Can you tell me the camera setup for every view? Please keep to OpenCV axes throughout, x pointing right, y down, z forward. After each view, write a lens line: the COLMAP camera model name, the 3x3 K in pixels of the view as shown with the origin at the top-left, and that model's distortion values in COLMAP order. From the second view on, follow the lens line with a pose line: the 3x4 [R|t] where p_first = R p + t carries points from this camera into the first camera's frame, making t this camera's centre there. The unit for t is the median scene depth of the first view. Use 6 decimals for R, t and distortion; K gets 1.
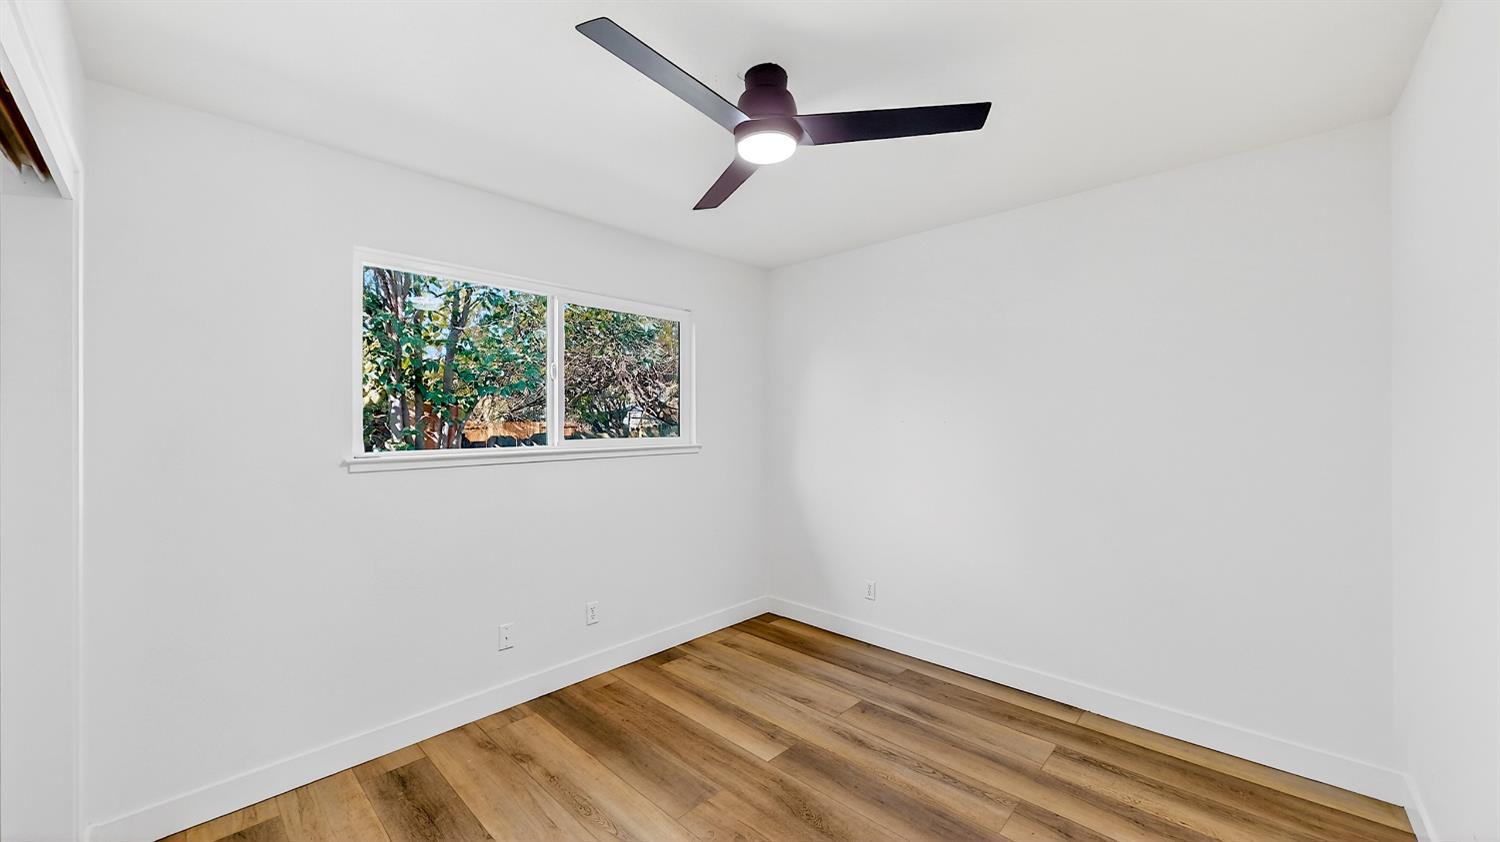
lens RADIAL K [[558.6, 0, 750.0], [0, 558.6, 421.0], [0, 0, 1]] dist [0.001604, 0.000126]
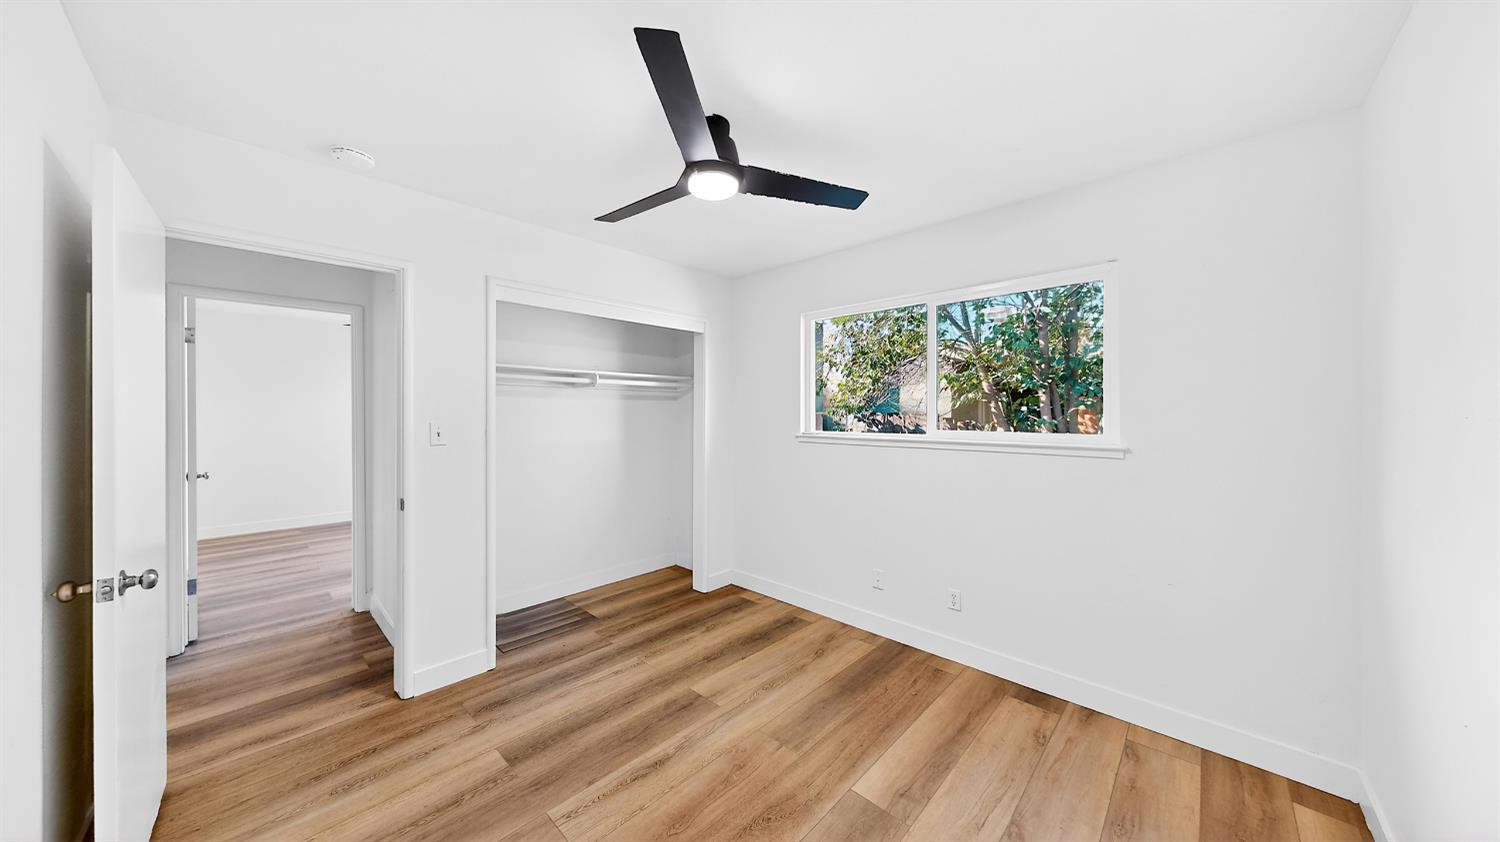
lens RADIAL K [[478.9, 0, 750.0], [0, 478.9, 421.0], [0, 0, 1]] dist [-0.001674, -0.000022]
pose [[0.004131, 0.018288, -0.999824, 0.672899], [-0.001401, 0.999832, 0.018283, -0.003478], [0.999990, 0.001325, 0.004156, 0.697951]]
